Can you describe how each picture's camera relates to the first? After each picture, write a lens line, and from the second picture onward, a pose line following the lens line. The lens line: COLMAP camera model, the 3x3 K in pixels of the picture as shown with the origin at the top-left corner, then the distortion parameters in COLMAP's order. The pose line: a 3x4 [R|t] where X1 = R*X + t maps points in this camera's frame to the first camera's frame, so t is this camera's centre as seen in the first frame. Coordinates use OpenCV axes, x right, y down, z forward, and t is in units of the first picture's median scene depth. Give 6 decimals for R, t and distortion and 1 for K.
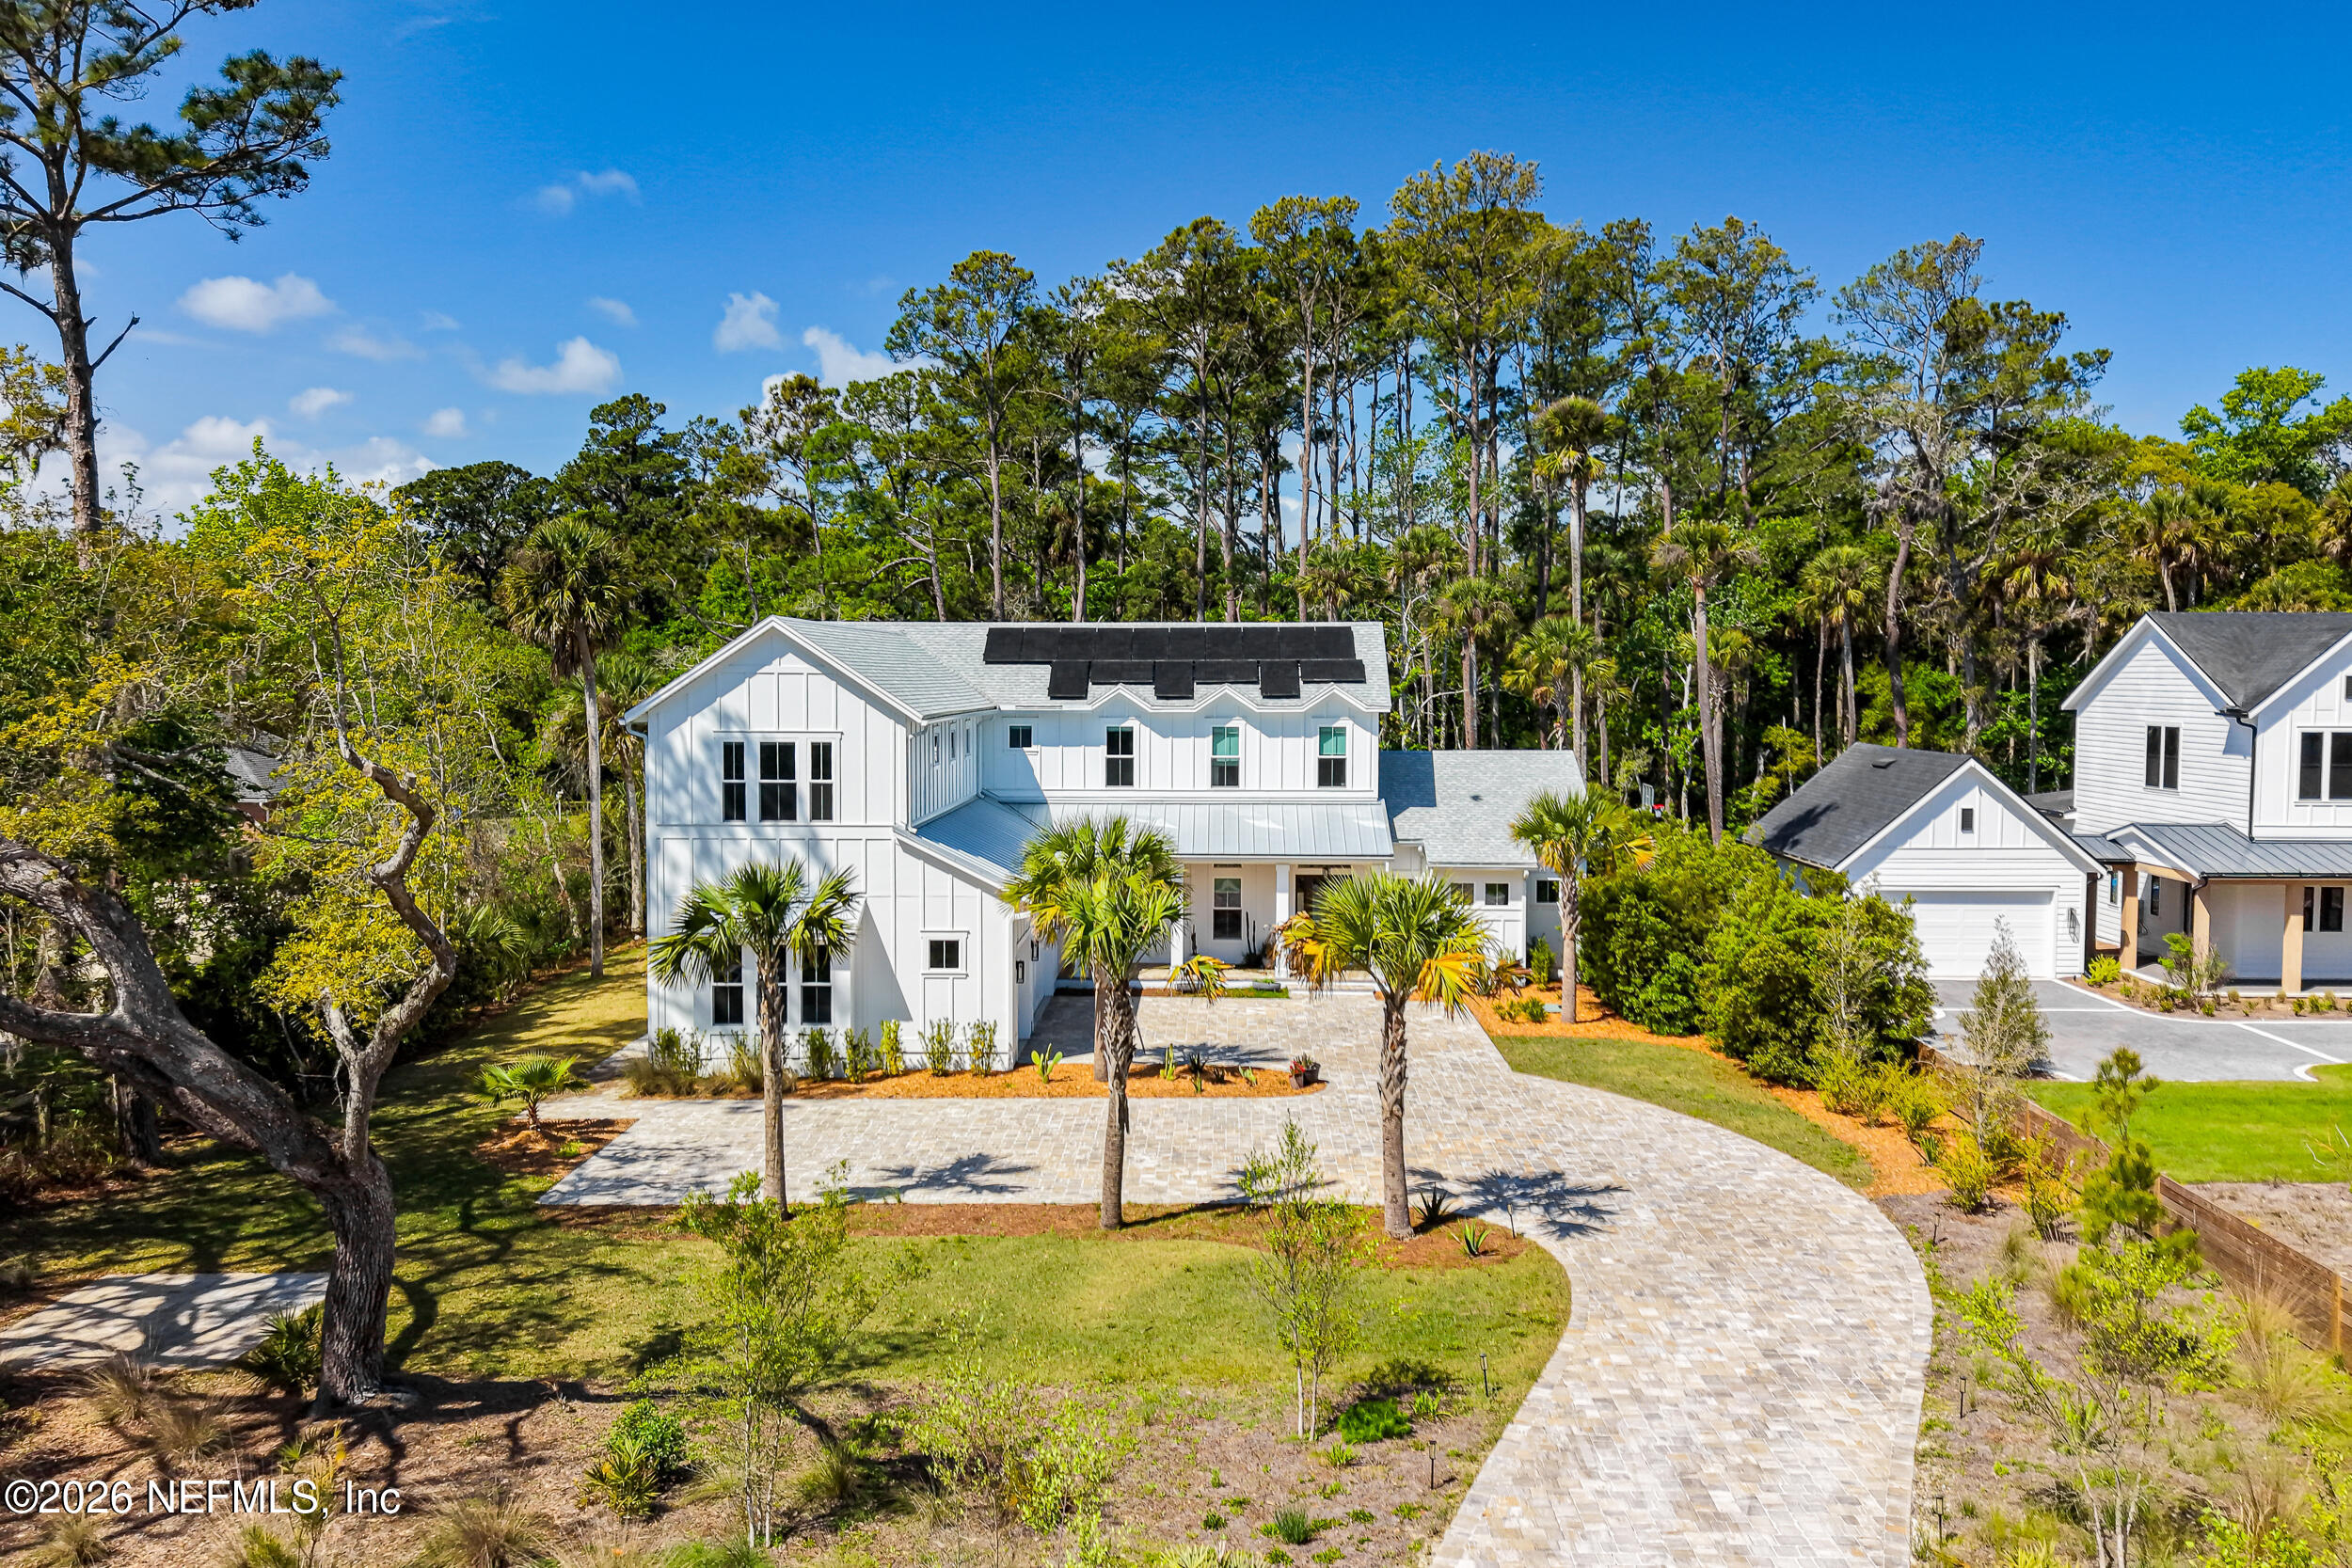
lens RADIAL K [[1916.8, 0, 1170.5], [0, 1916.8, 806.9], [0, 0, 1]] dist [0.110415, -0.133921]
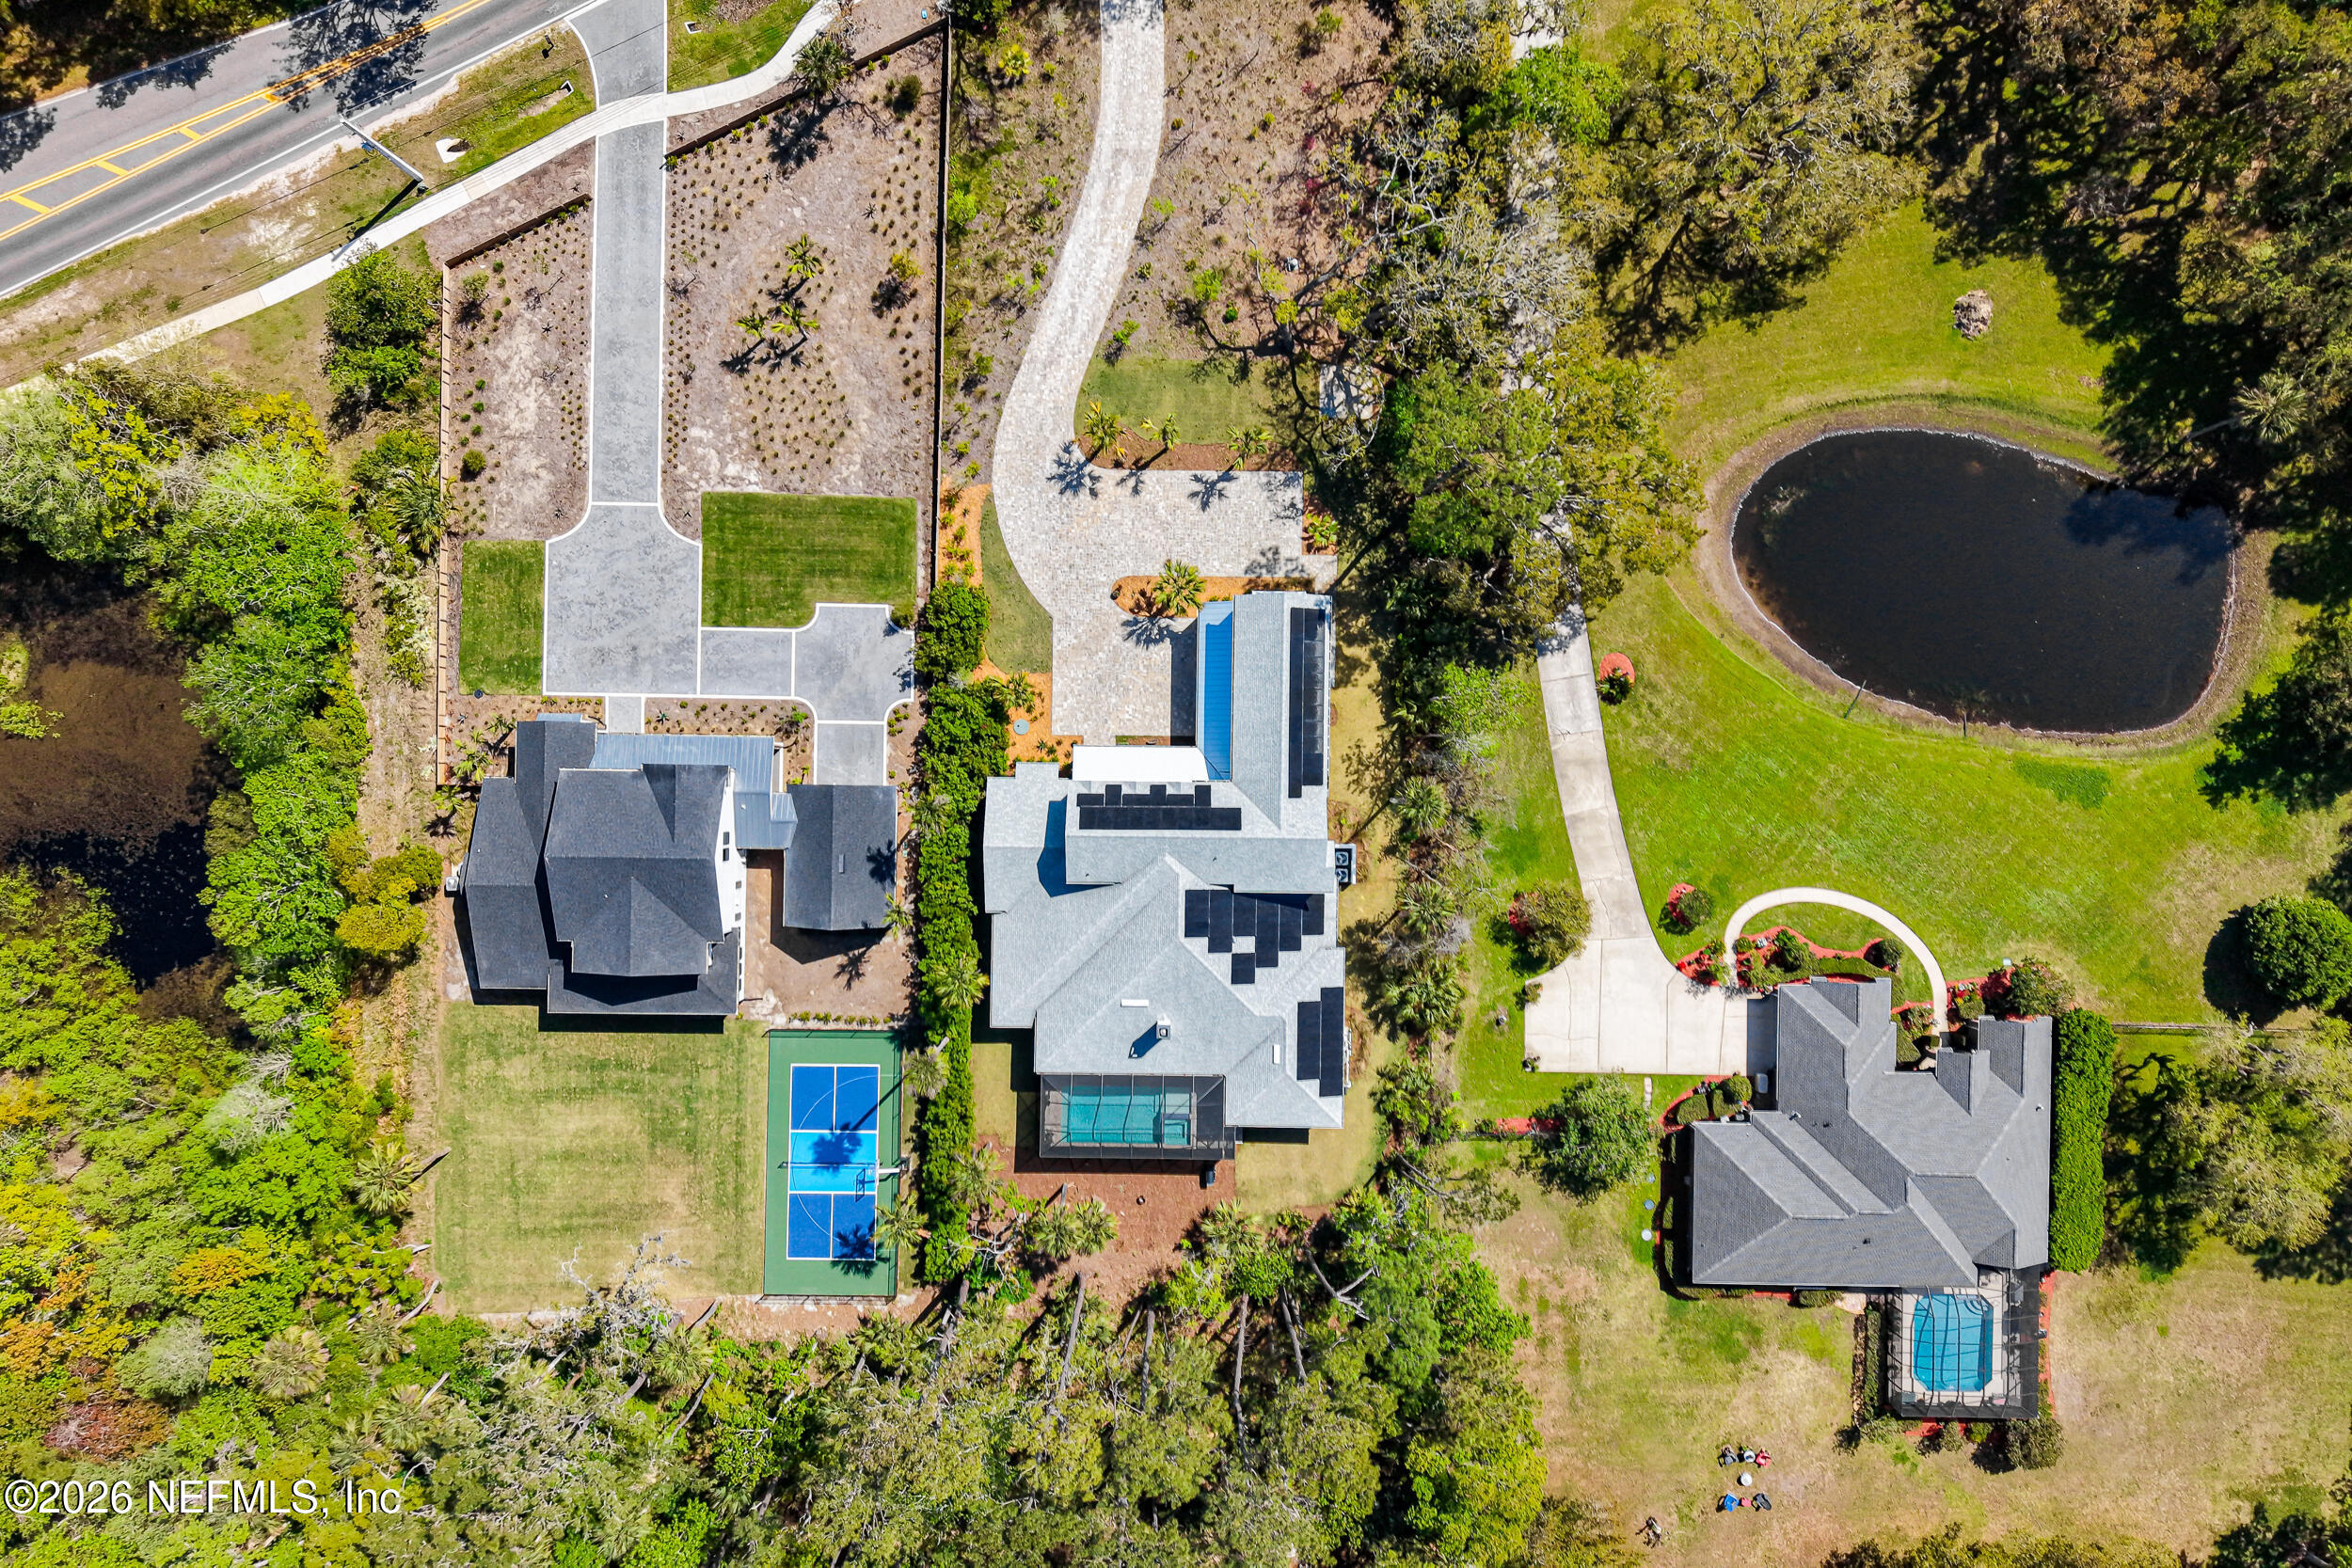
lens RADIAL K [[1857.7, 0, 1168.5], [0, 1857.7, 781.4], [0, 0, 1]] dist [0.033690, -0.037783]
pose [[-0.999723, 0.020724, 0.011170, -0.036906], [0.009786, -0.065704, 0.997791, -2.359693], [0.021412, 0.997624, 0.065483, 0.841860]]
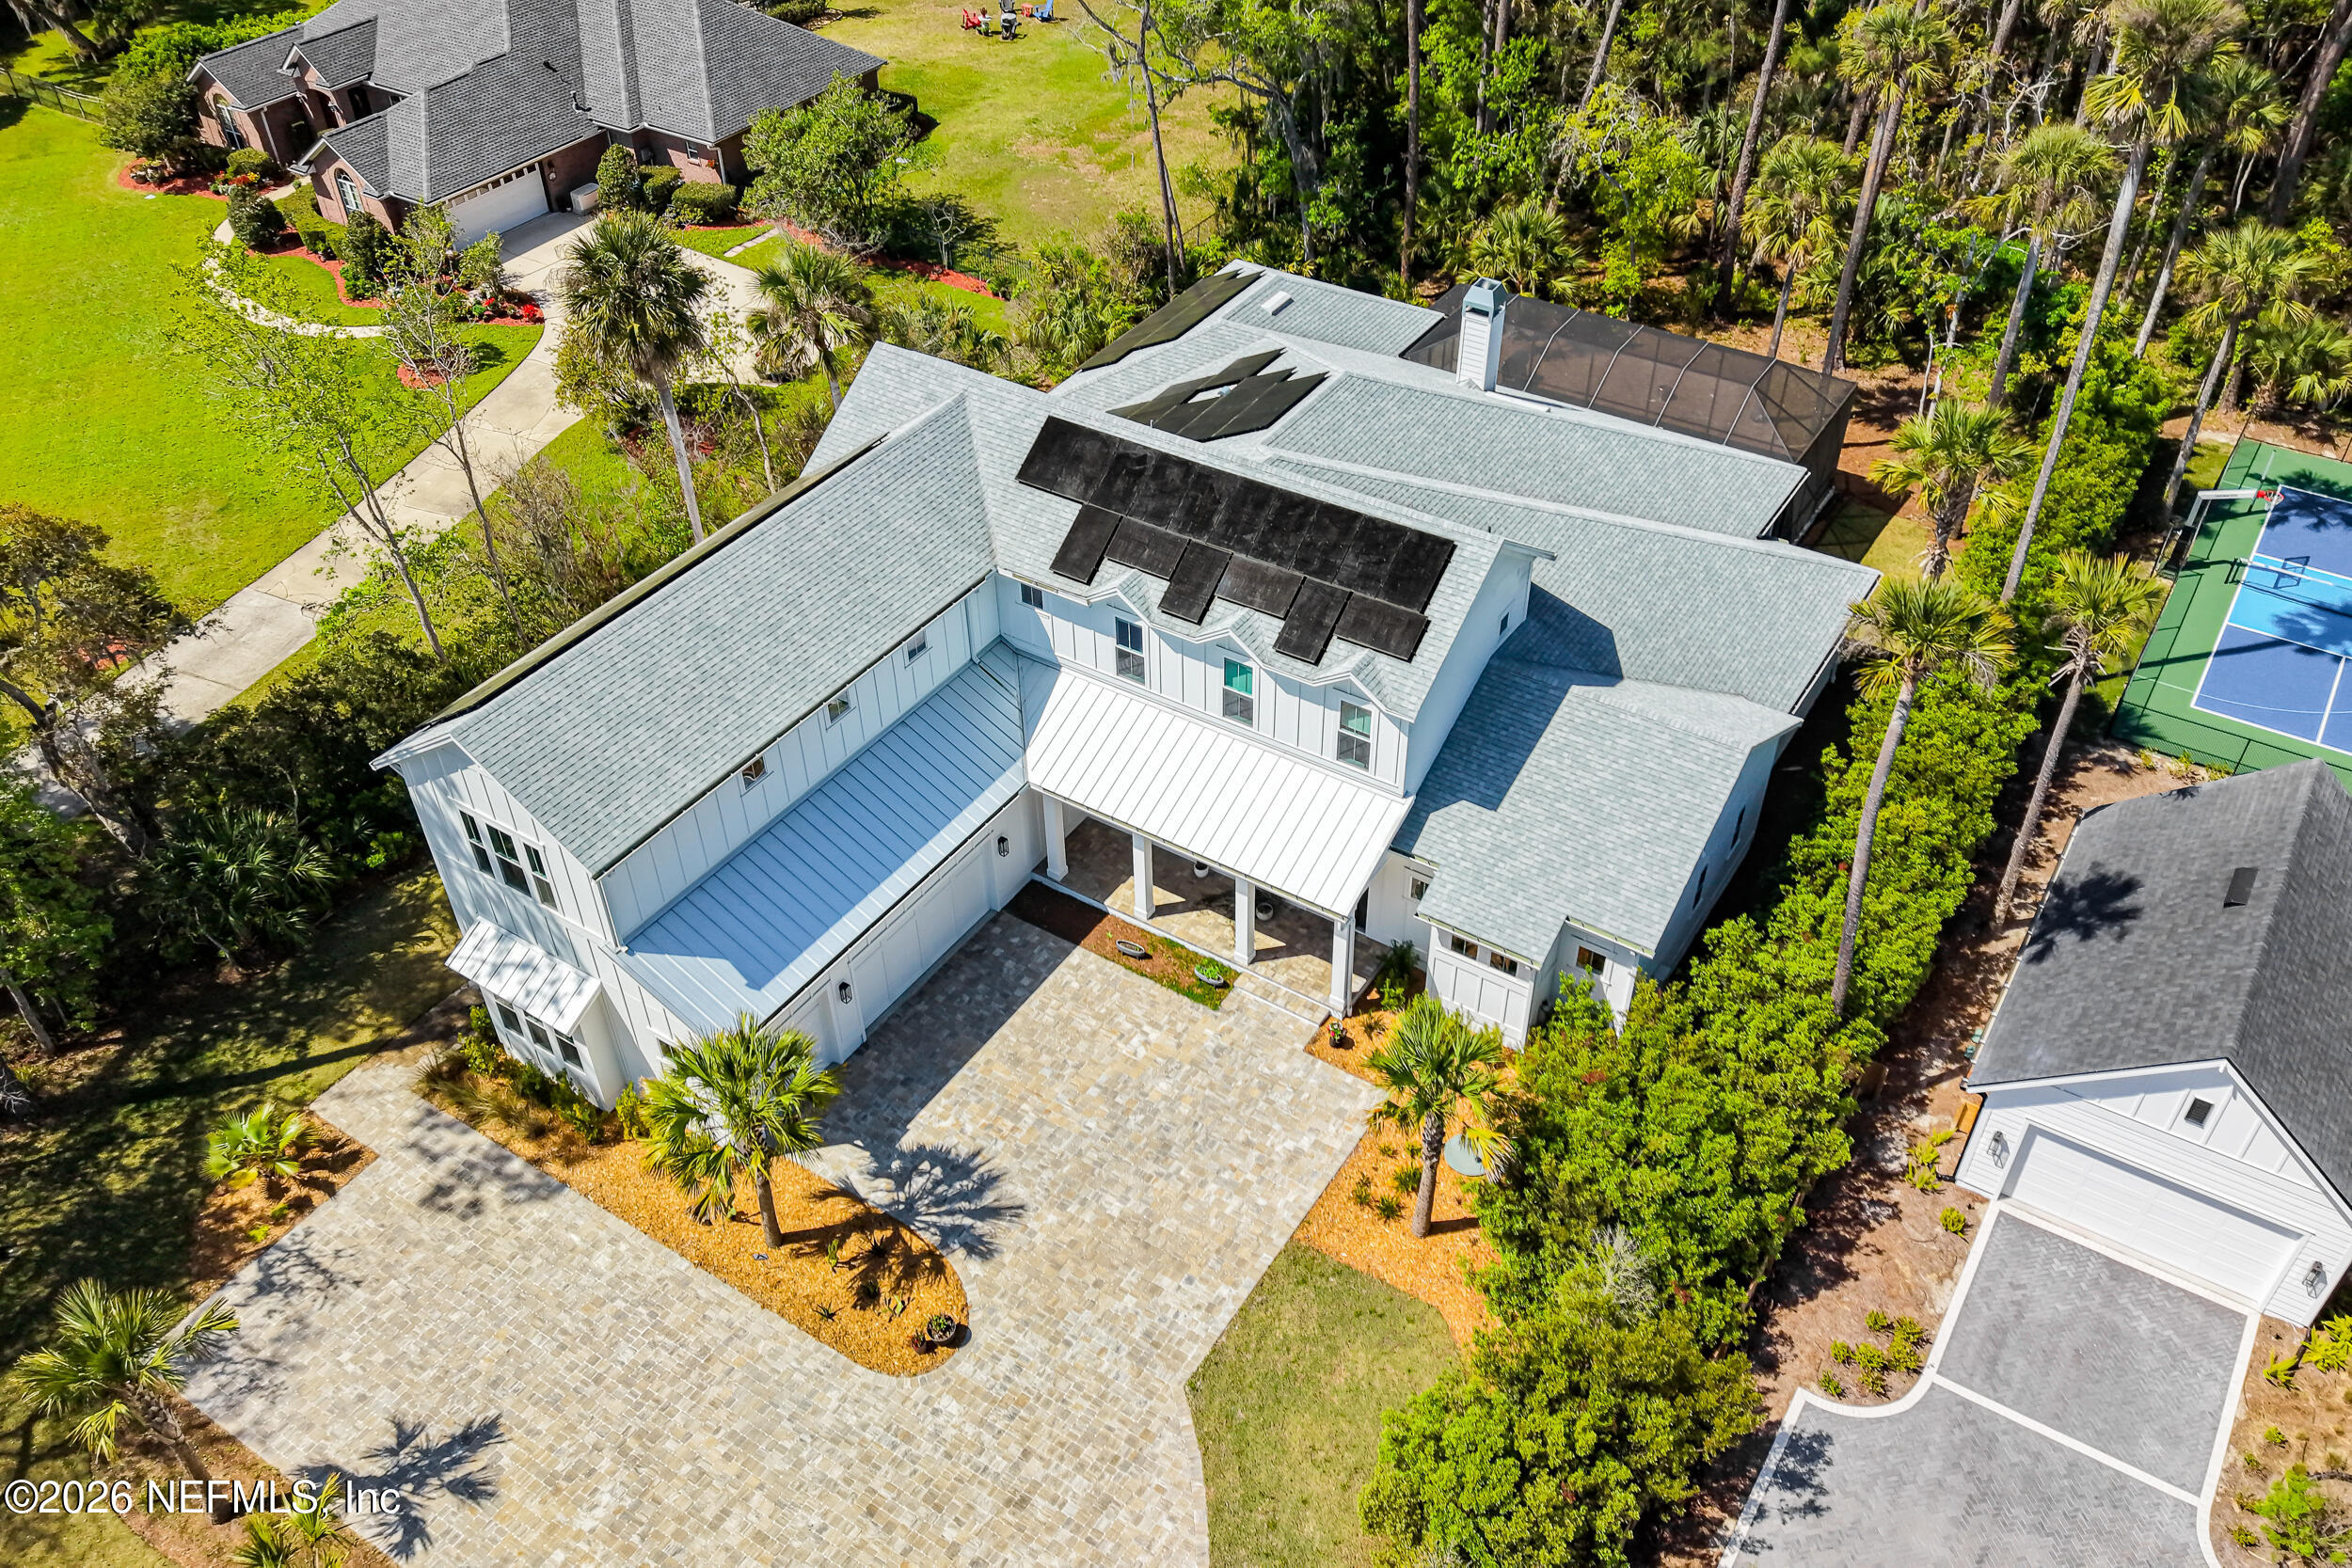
lens RADIAL K [[1857.7, 0, 1168.5], [0, 1857.7, 781.4], [0, 0, 1]] dist [0.033690, -0.037783]
pose [[0.853486, 0.326505, -0.406147, 0.333293], [-0.021635, 0.800910, 0.598393, -0.462651], [0.520666, -0.501933, 0.690630, 0.428868]]
